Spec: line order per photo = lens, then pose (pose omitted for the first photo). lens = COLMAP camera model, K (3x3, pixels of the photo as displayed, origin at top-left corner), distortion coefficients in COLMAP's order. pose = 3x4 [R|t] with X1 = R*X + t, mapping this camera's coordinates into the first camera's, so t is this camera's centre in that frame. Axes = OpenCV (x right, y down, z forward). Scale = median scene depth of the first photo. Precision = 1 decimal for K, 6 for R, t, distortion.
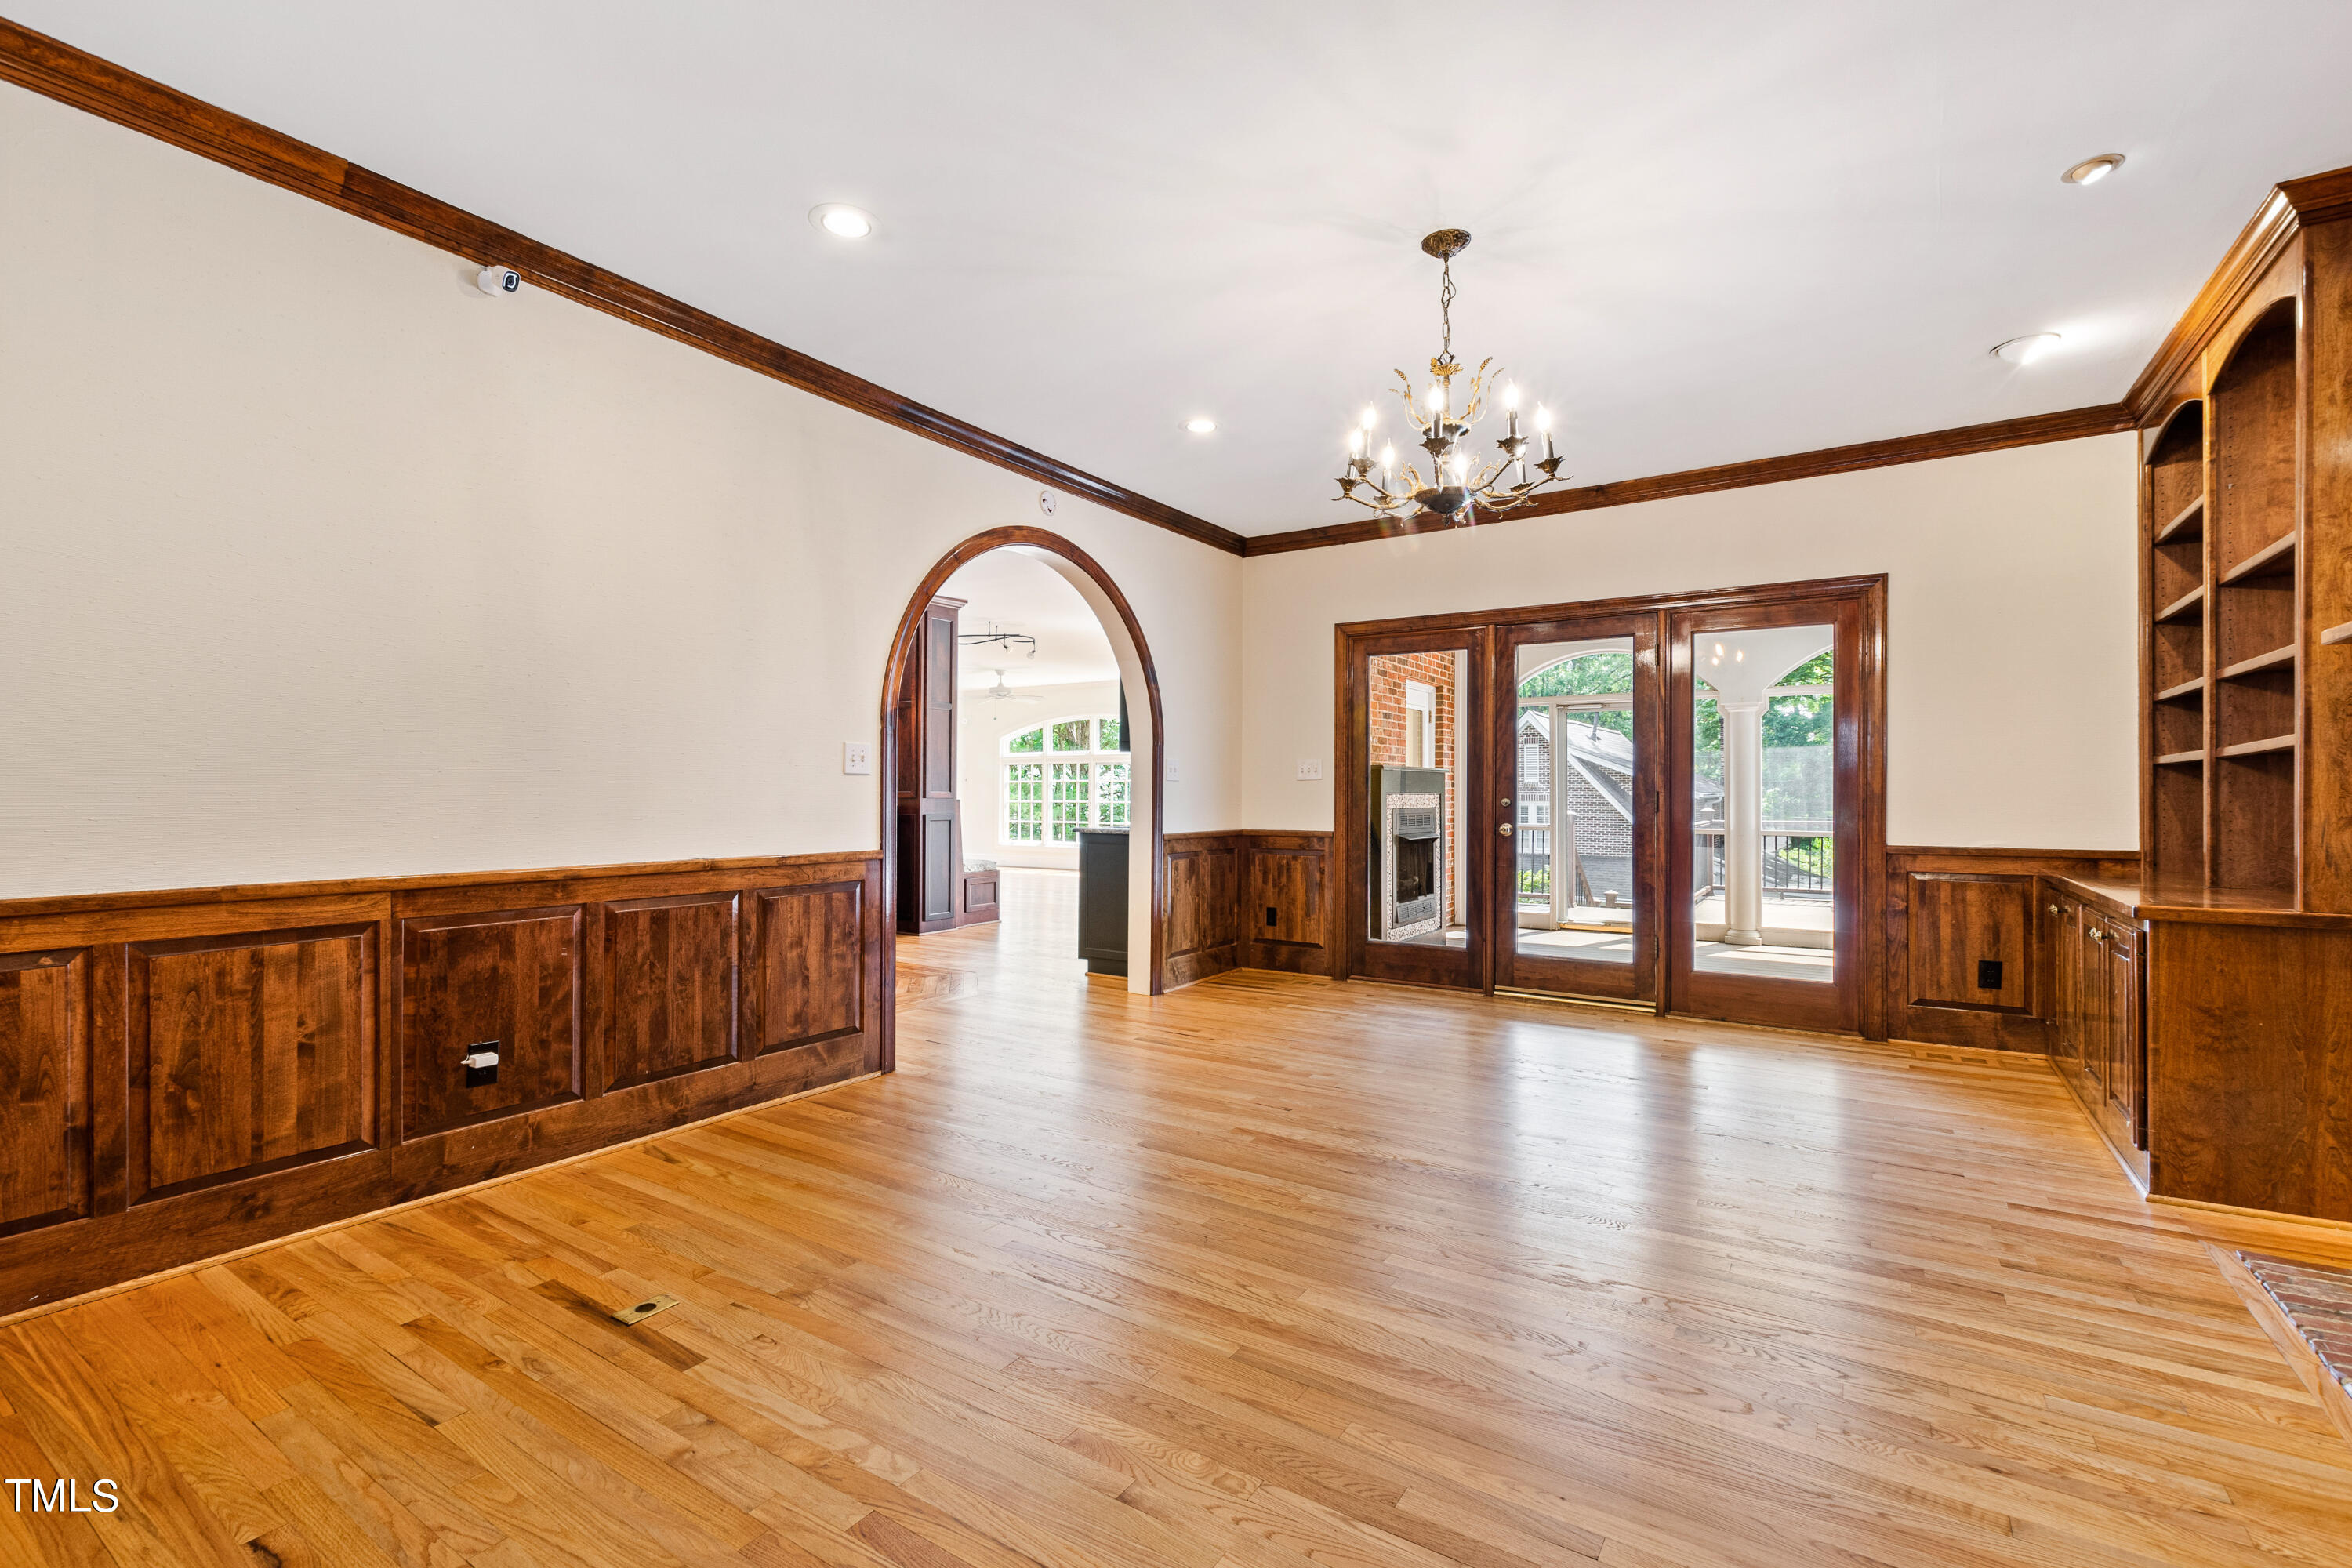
lens RADIAL K [[1026.5, 0, 1176.0], [0, 1026.5, 784.0], [0, 0, 1]] dist [-0.000148, -0.000091]
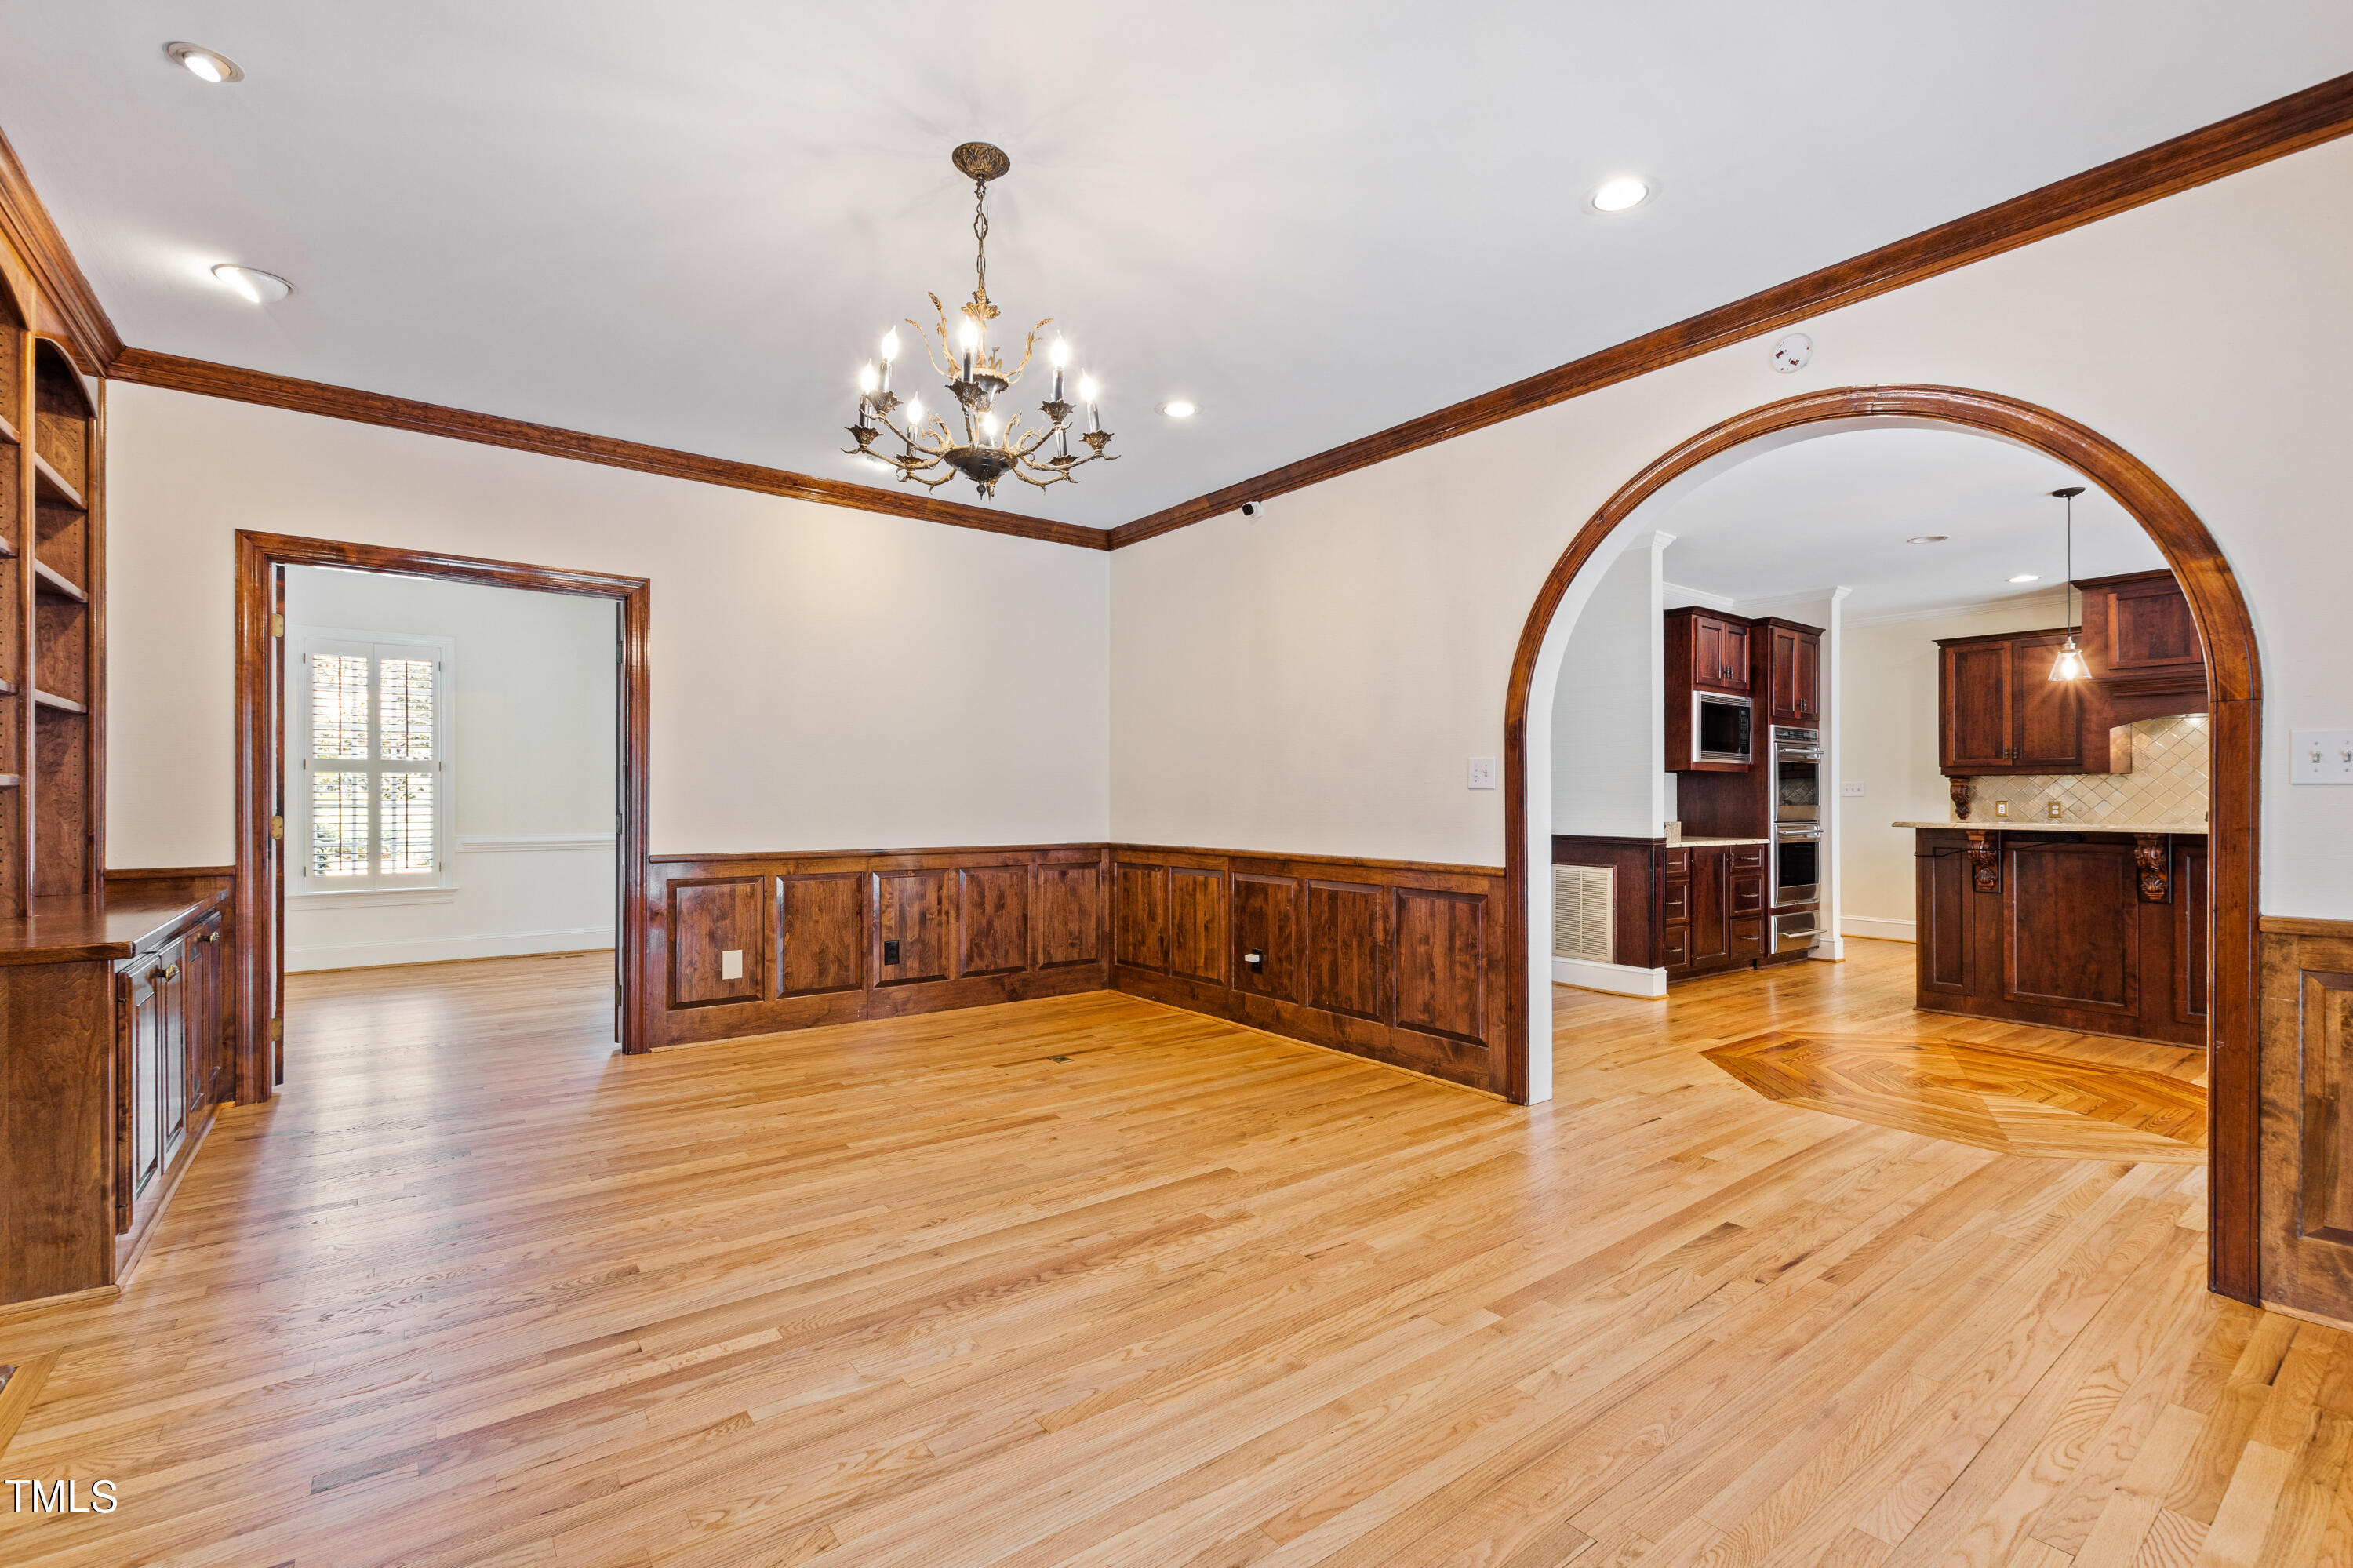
lens RADIAL K [[1038.4, 0, 1176.2], [0, 1038.4, 793.5], [0, 0, 1]] dist [0.000642, -0.000109]
pose [[-0.332935, -0.009354, -0.942904, 0.899078], [0.003130, 0.999934, -0.011025, 0.006488], [0.942945, -0.006622, -0.332883, 1.268858]]
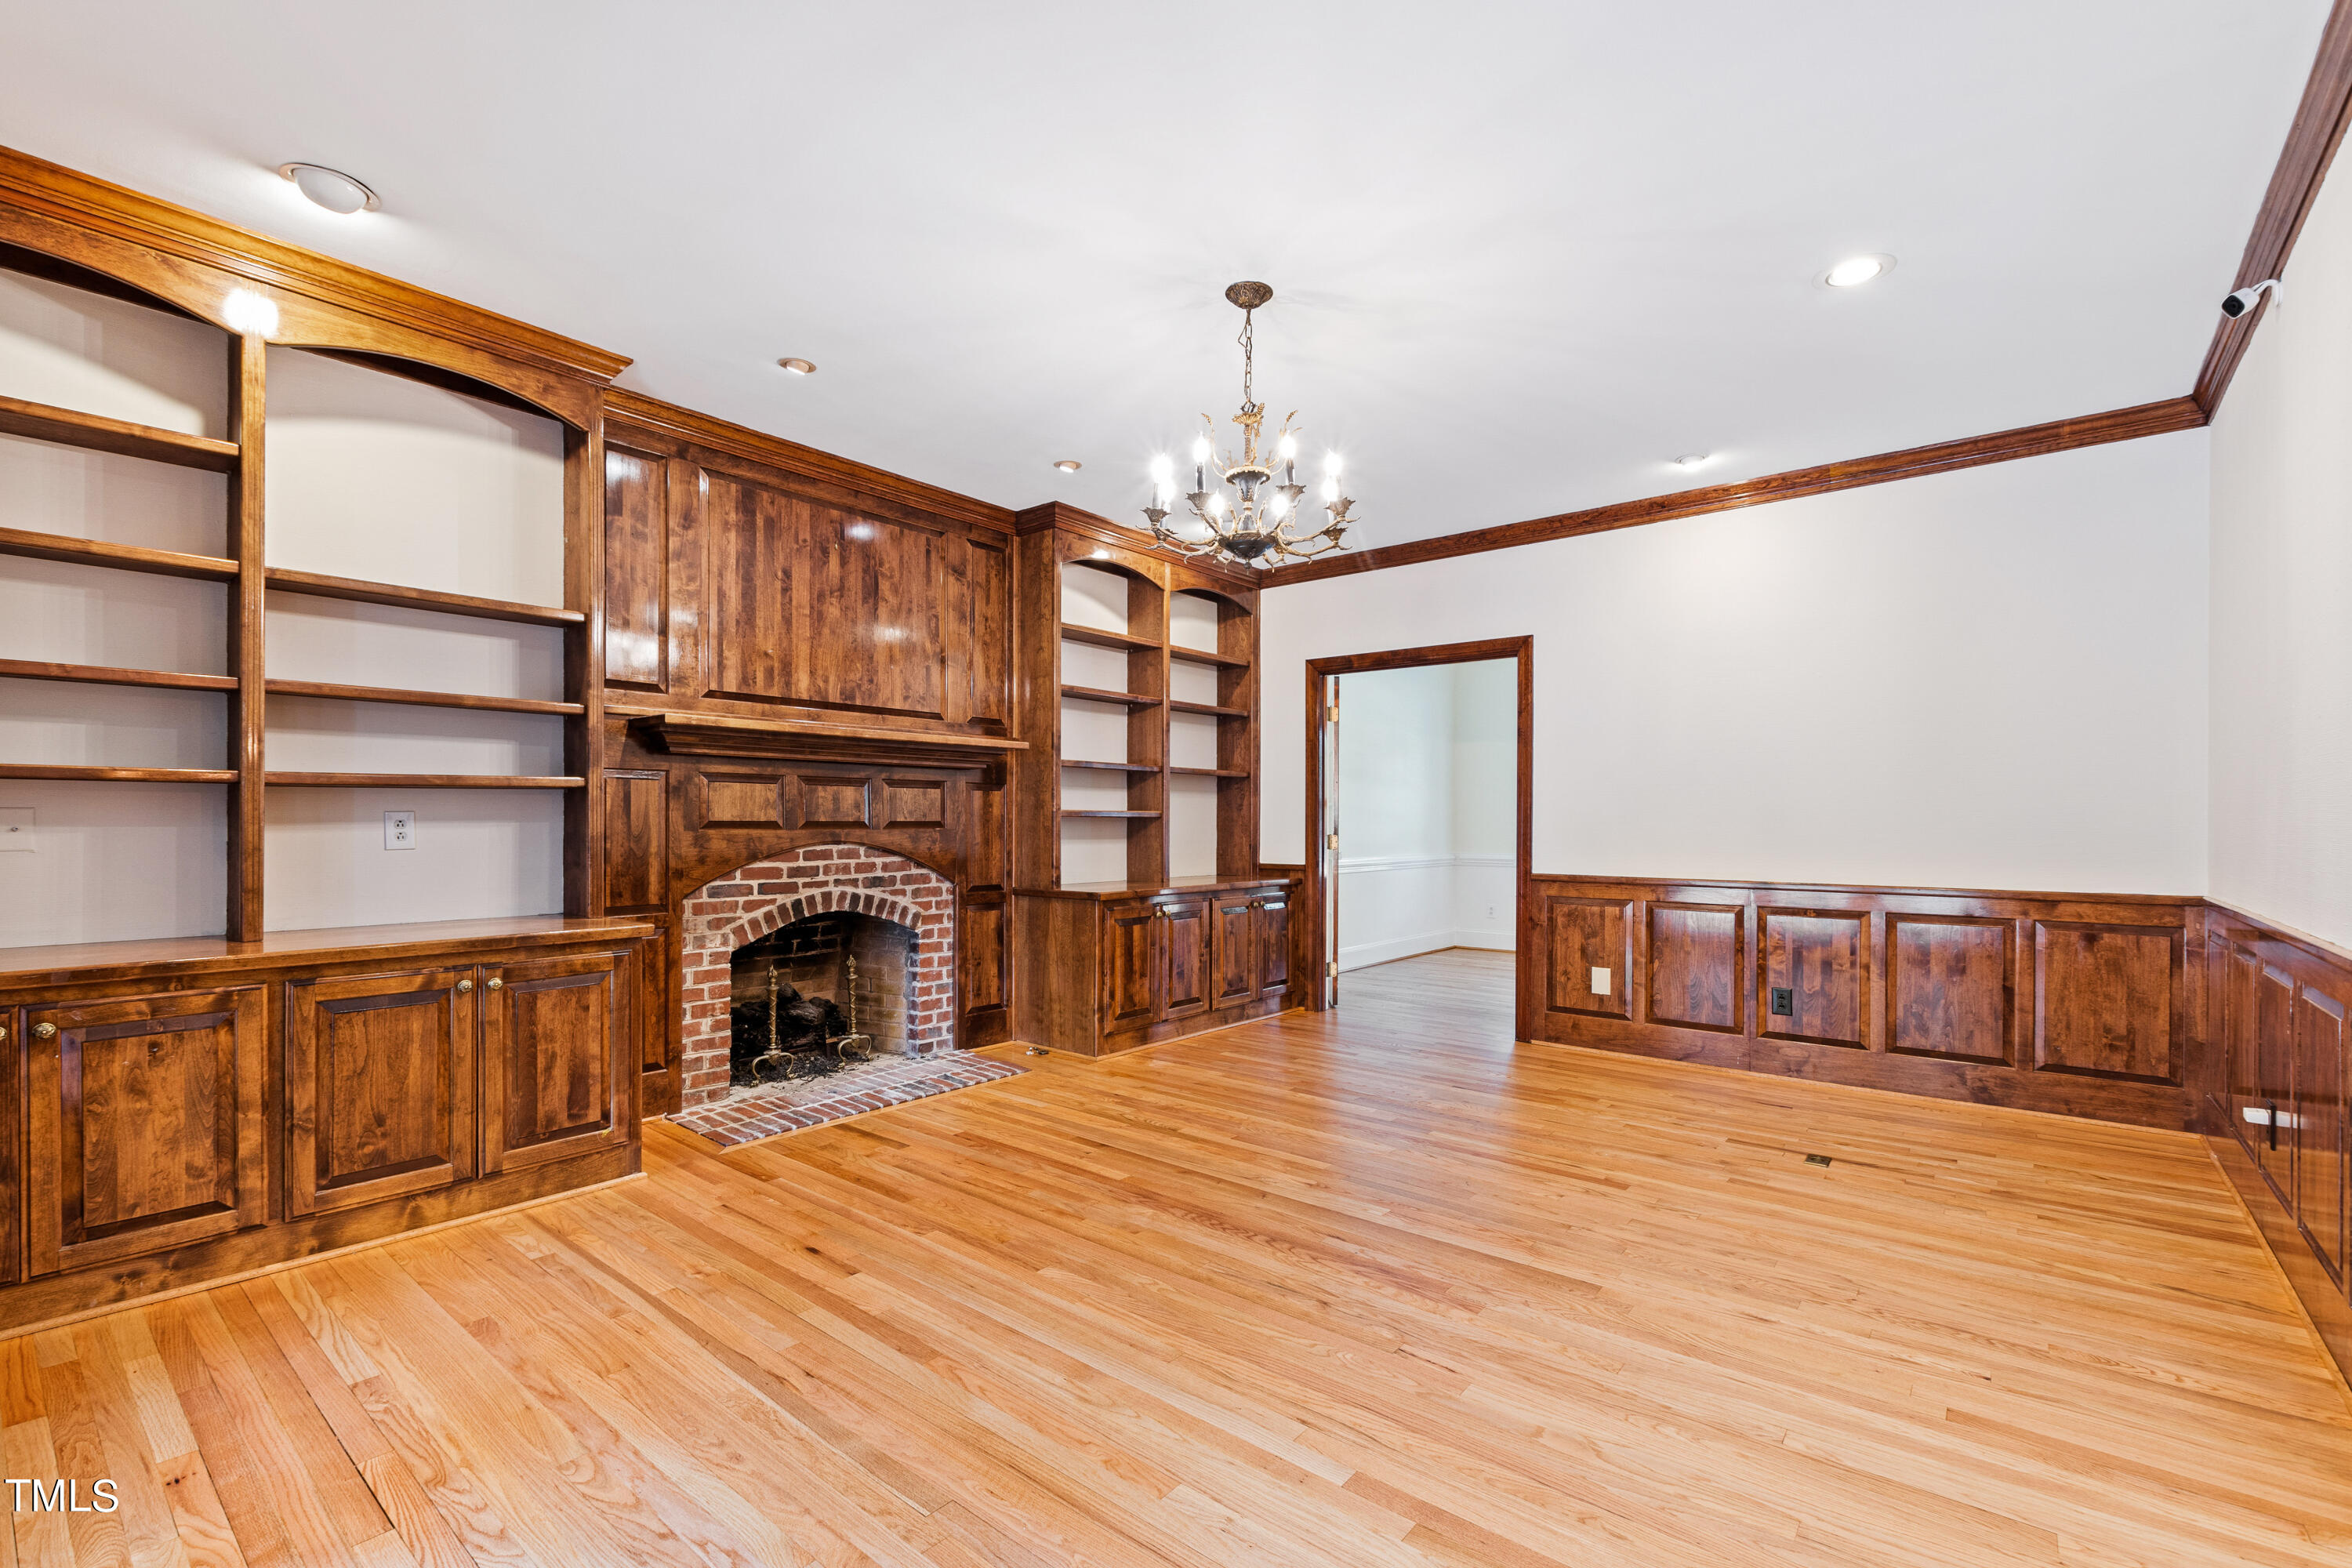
lens RADIAL K [[1021.4, 0, 1167.7], [0, 1021.4, 822.6], [0, 0, 1]] dist [-0.000835, -0.000045]
pose [[-0.993542, -0.006905, 0.113251, 0.200696], [-0.007635, 0.999953, -0.006020, 0.006347], [-0.113205, -0.006846, -0.993548, 1.785442]]
